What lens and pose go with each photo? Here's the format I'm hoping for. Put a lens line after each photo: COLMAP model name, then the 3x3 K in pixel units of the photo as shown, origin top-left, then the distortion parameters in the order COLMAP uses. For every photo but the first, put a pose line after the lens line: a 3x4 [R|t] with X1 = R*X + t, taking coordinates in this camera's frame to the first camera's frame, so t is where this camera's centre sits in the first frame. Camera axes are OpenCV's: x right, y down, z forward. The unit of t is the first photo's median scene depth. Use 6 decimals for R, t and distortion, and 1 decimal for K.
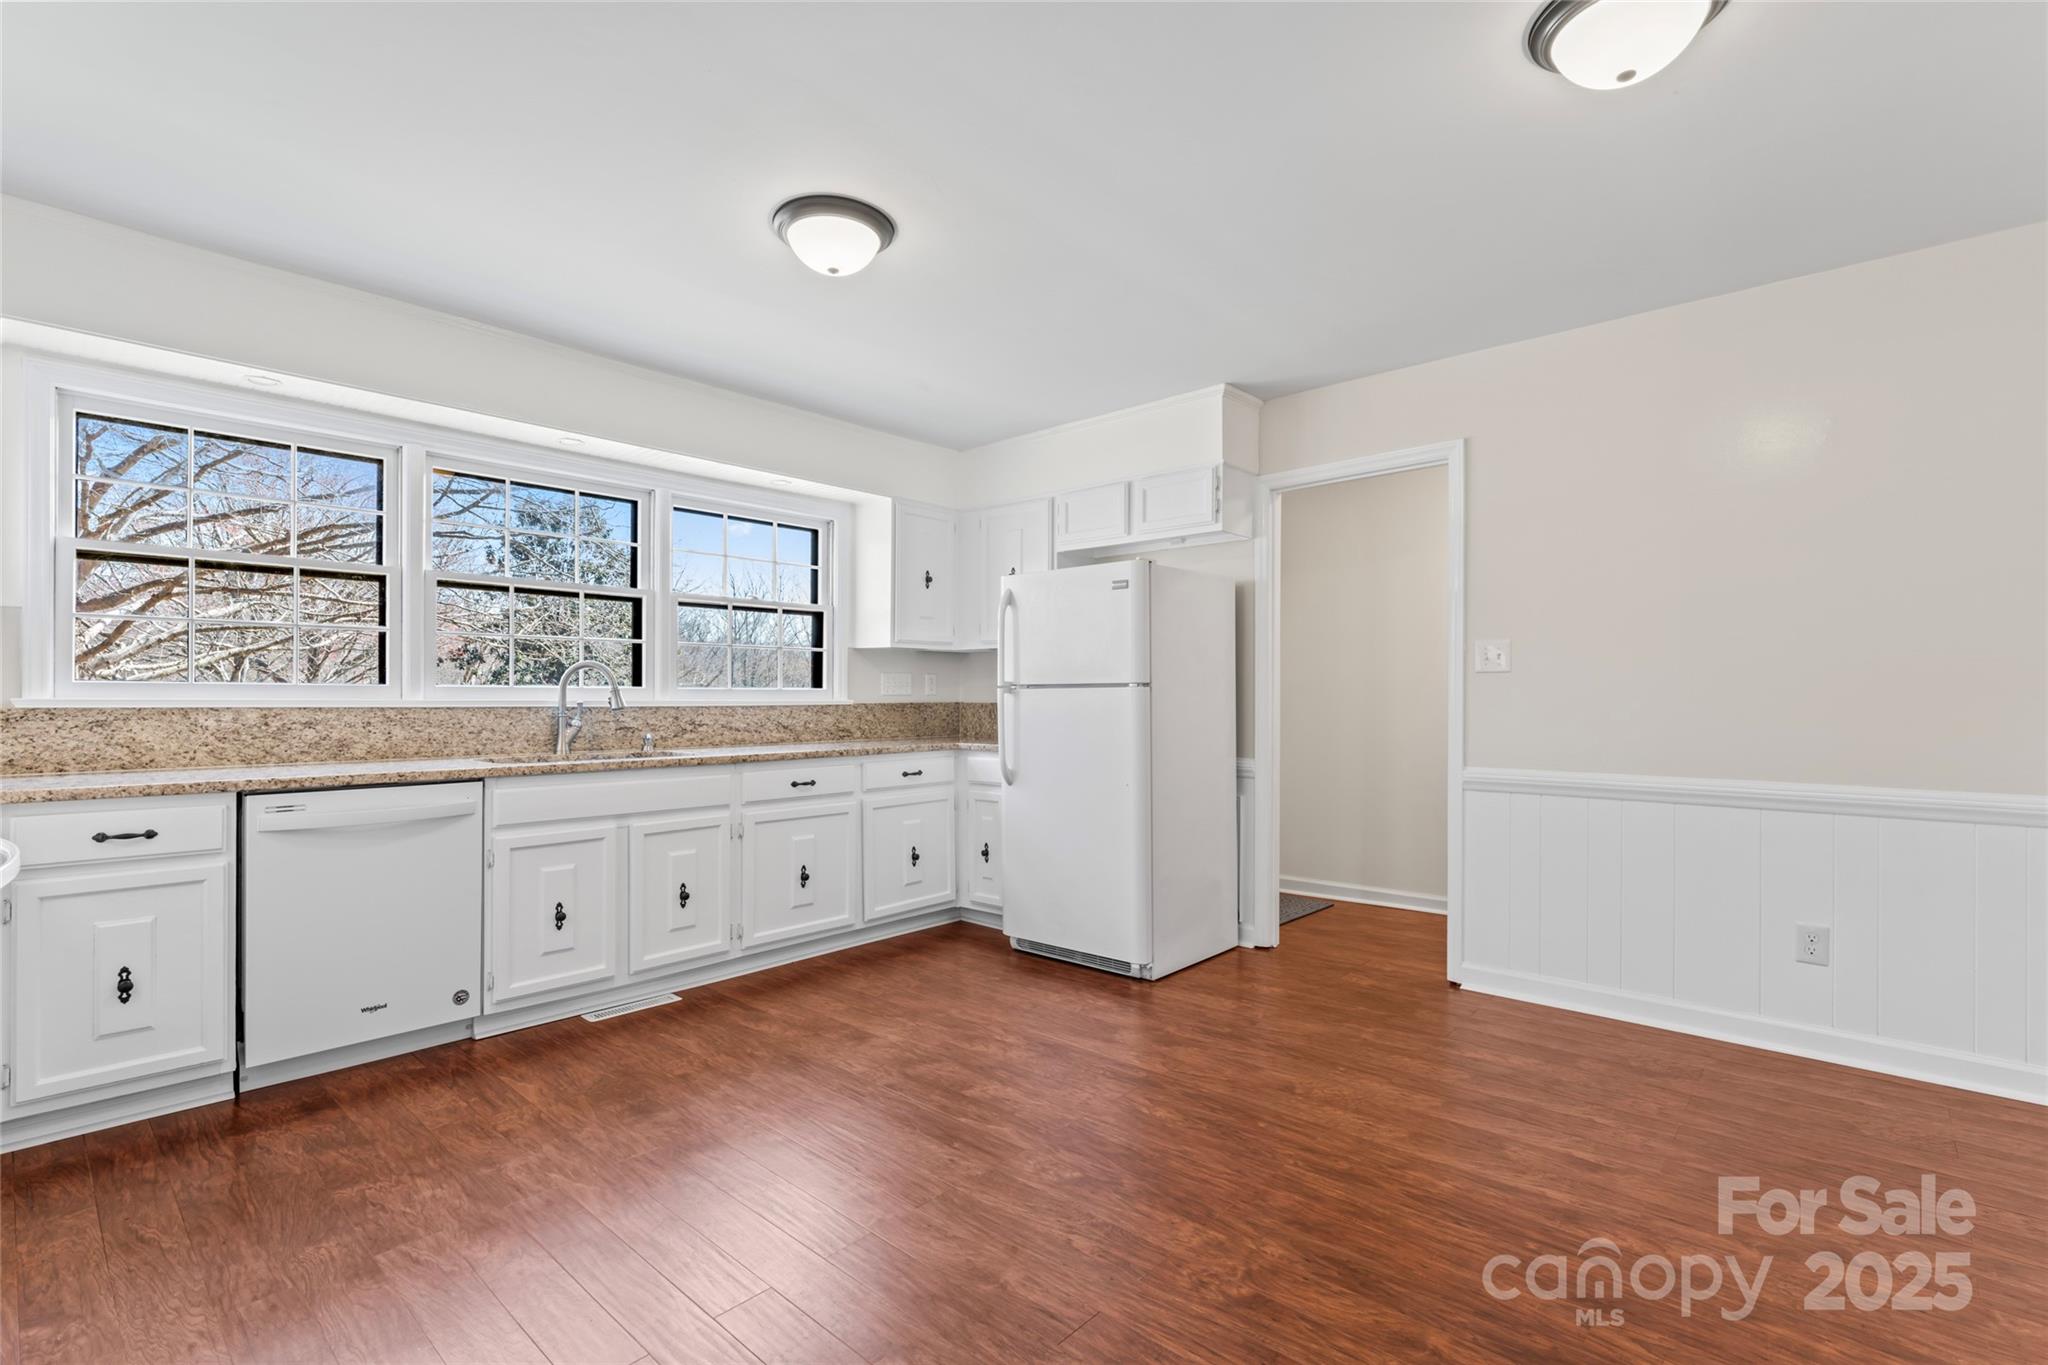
lens RADIAL K [[936.0, 0, 1022.6], [0, 936.0, 689.9], [0, 0, 1]] dist [0.000434, 0.000670]
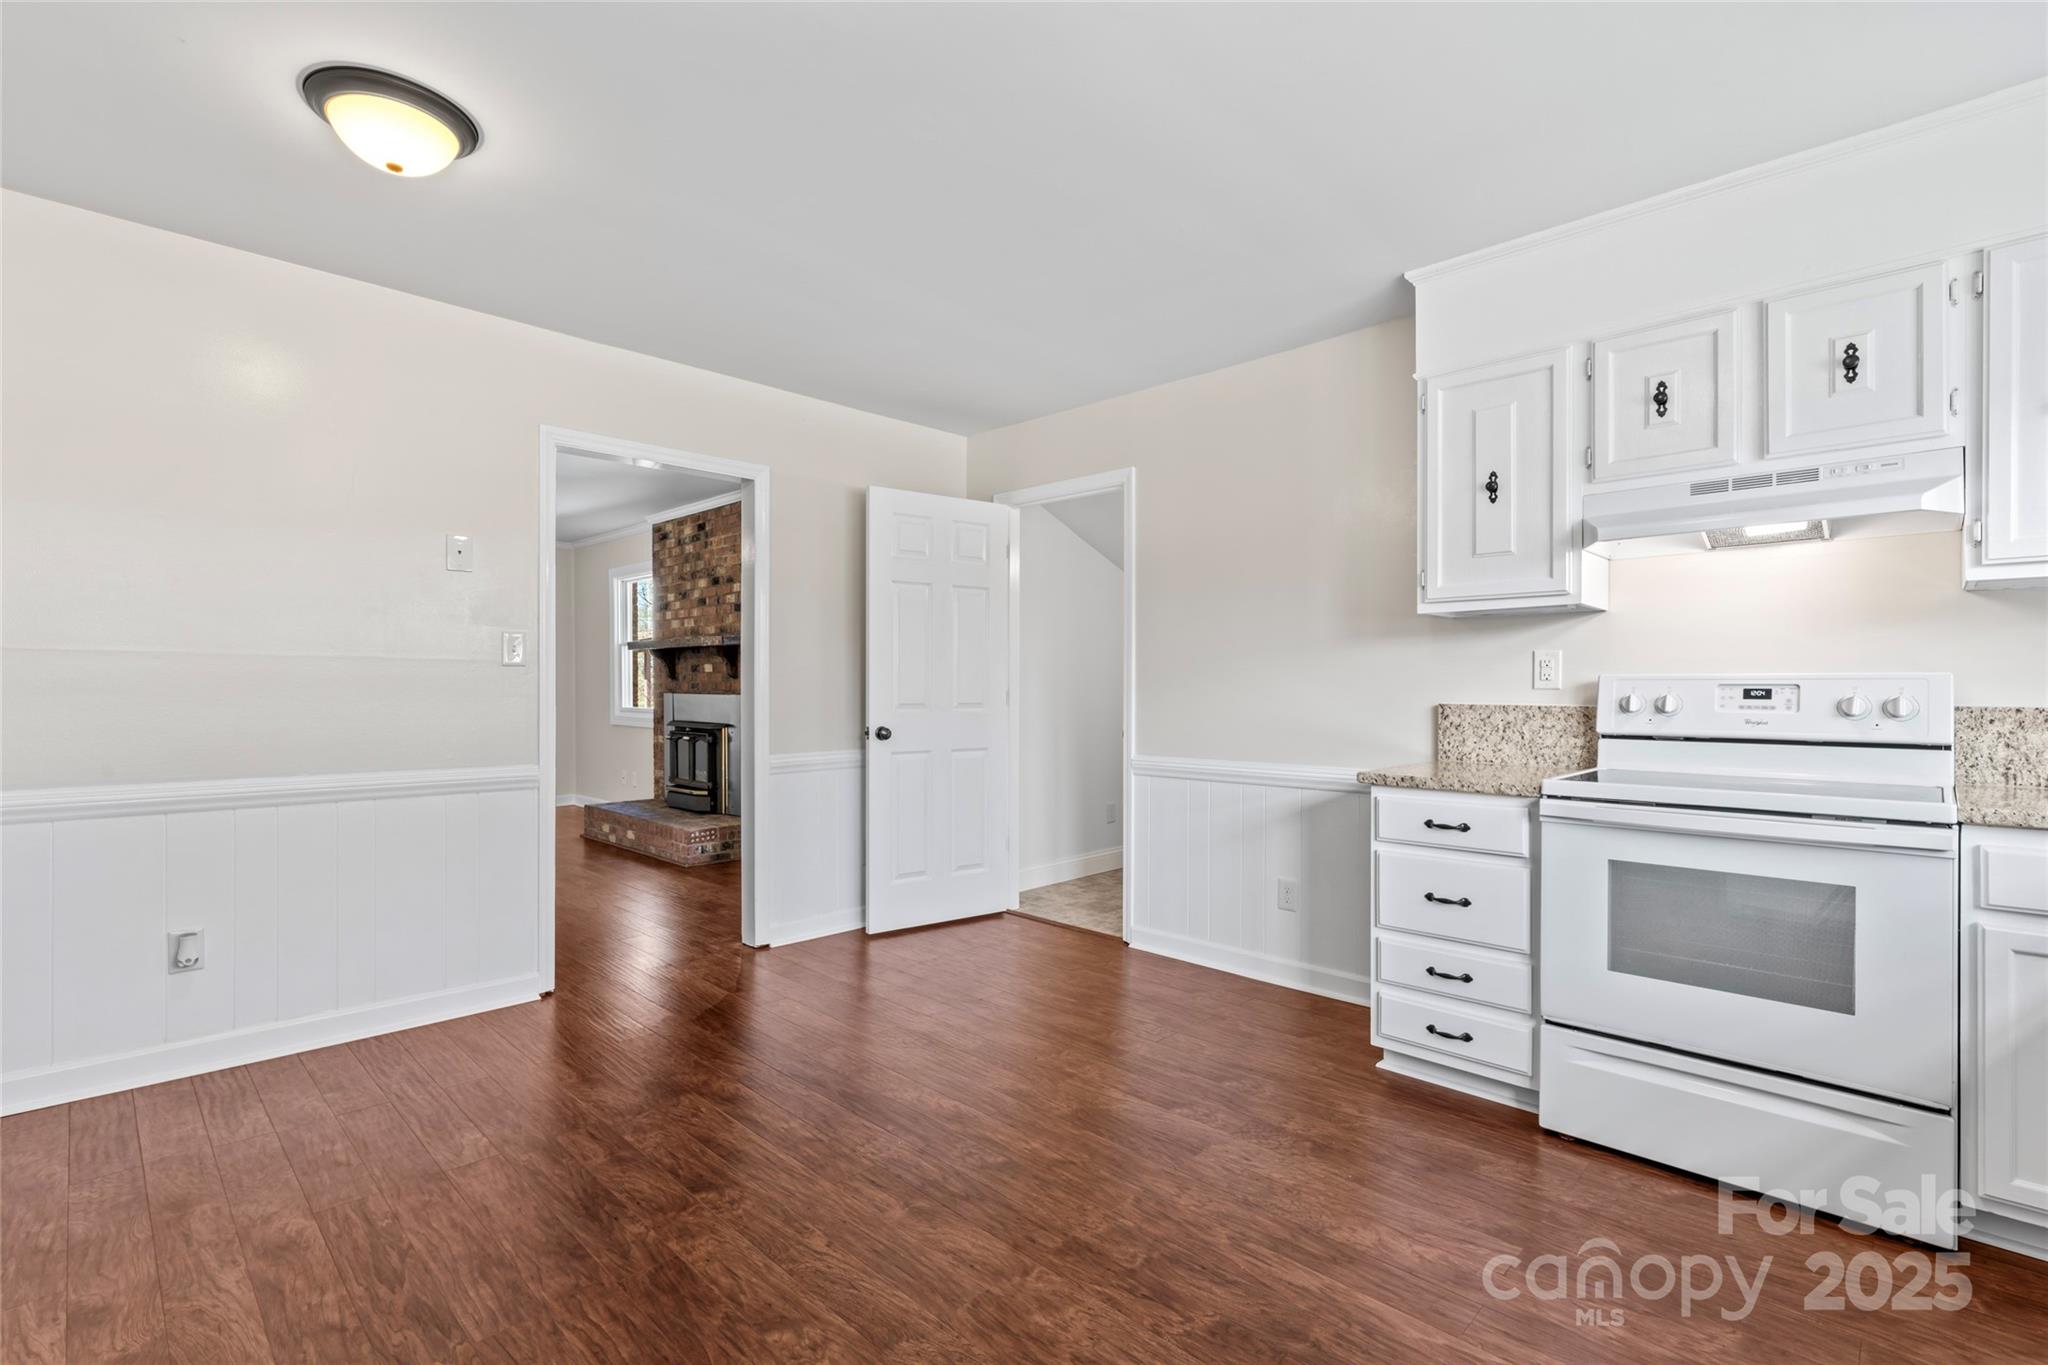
lens RADIAL K [[936.0, 0, 1022.6], [0, 936.0, 689.9], [0, 0, 1]] dist [0.000434, 0.000670]
pose [[-0.999413, -0.003966, 0.034030, -0.110033], [-0.004196, 0.999969, -0.006703, 0.008824], [-0.034003, -0.006842, -0.999398, 1.184357]]
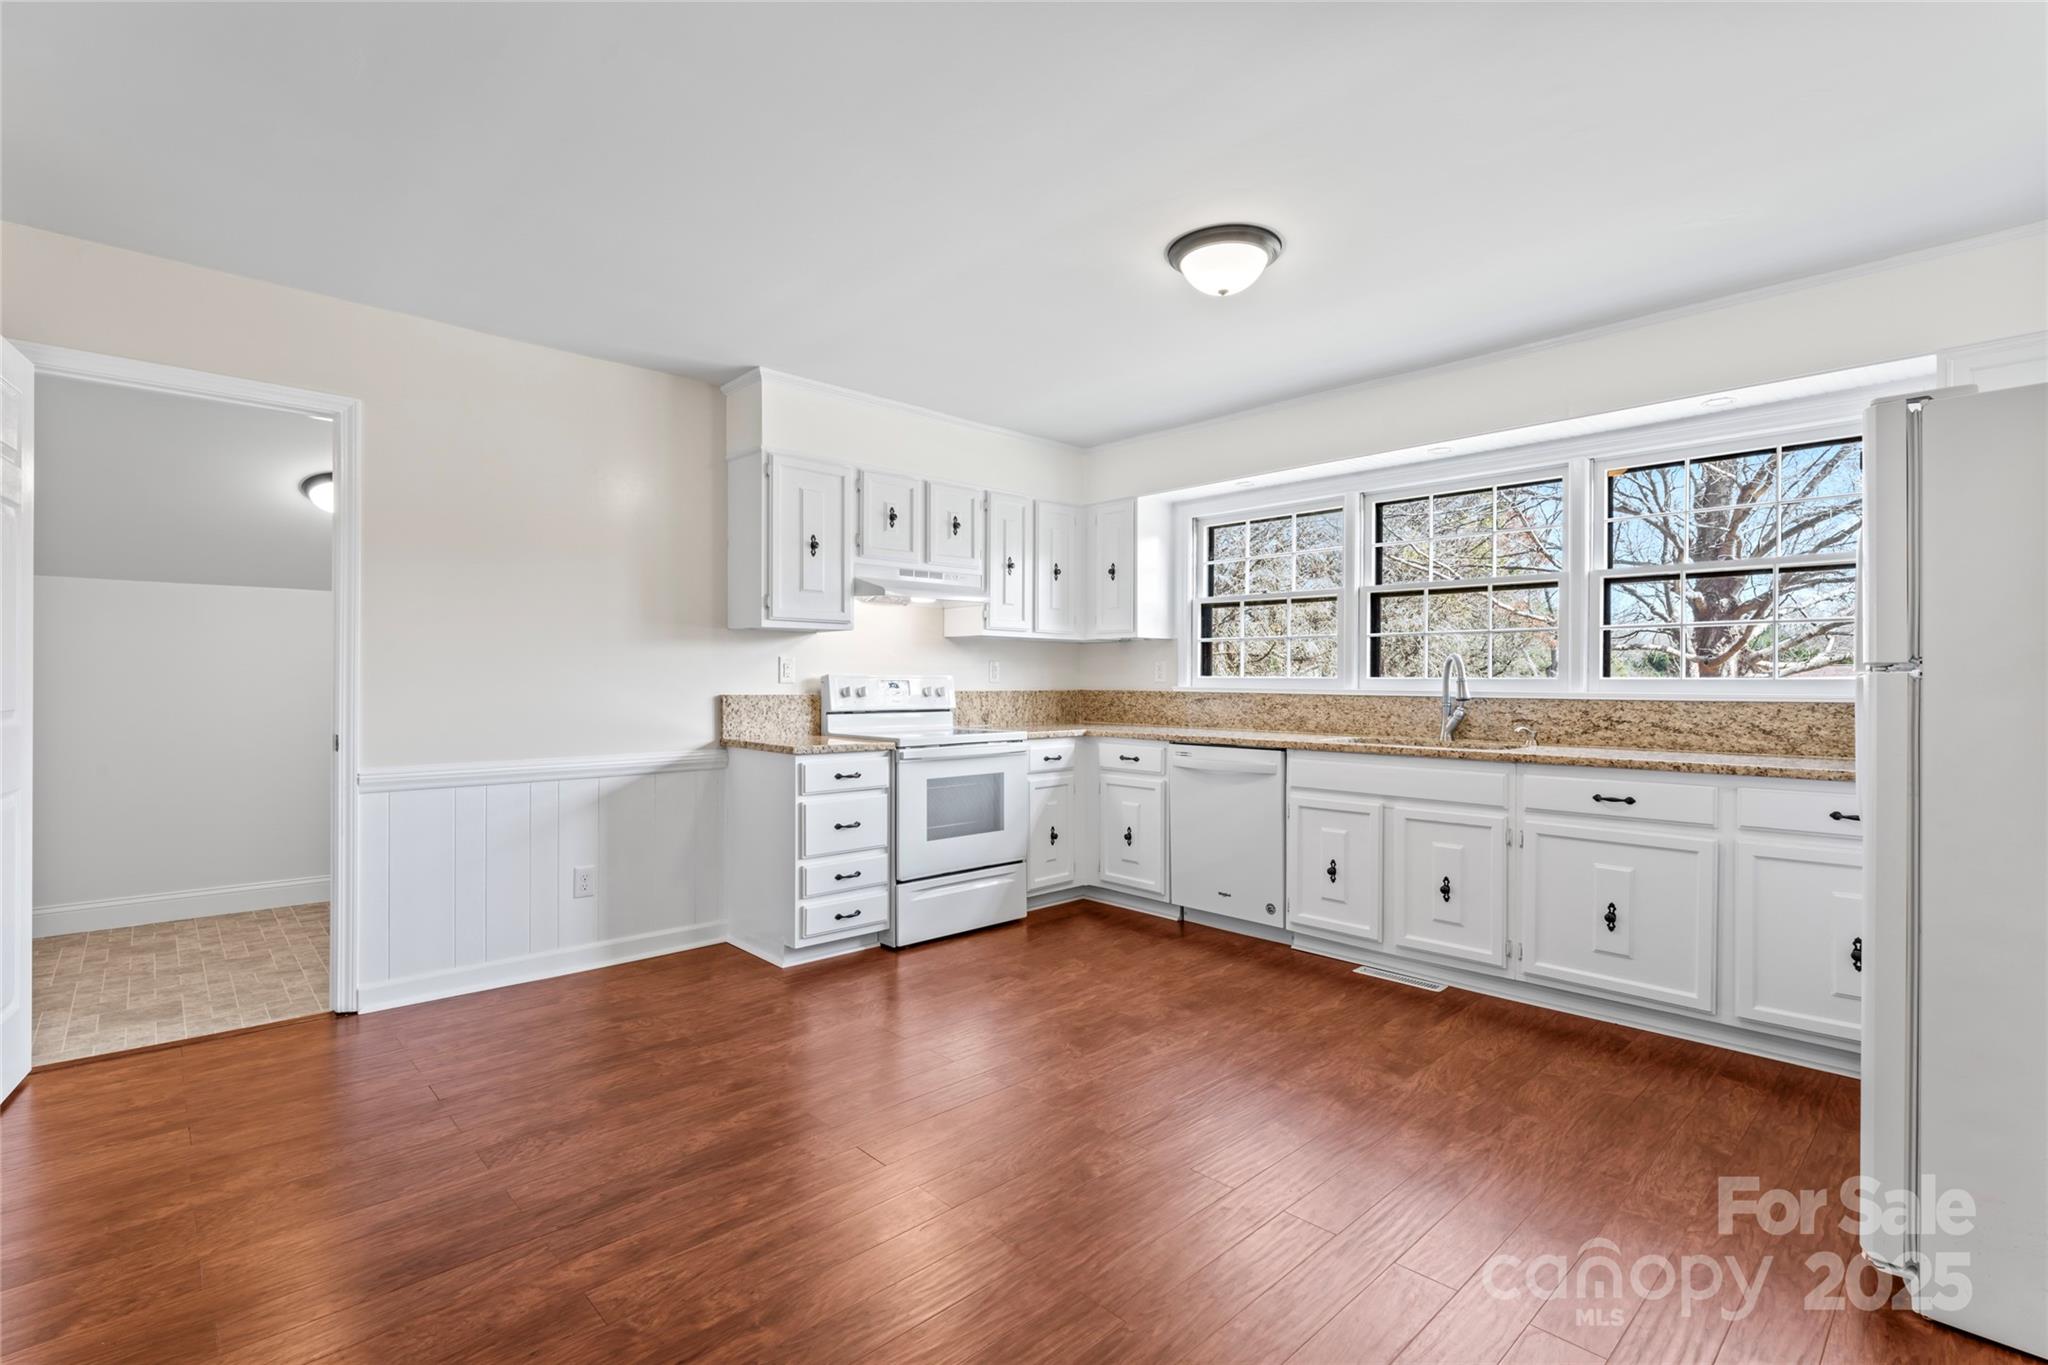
lens RADIAL K [[936.0, 0, 1022.6], [0, 936.0, 689.9], [0, 0, 1]] dist [0.000434, 0.000670]
pose [[-0.073081, 0.007710, -0.997296, 0.713660], [0.003163, 0.999967, 0.007498, 0.000472], [0.997321, -0.002607, -0.073103, 0.683720]]
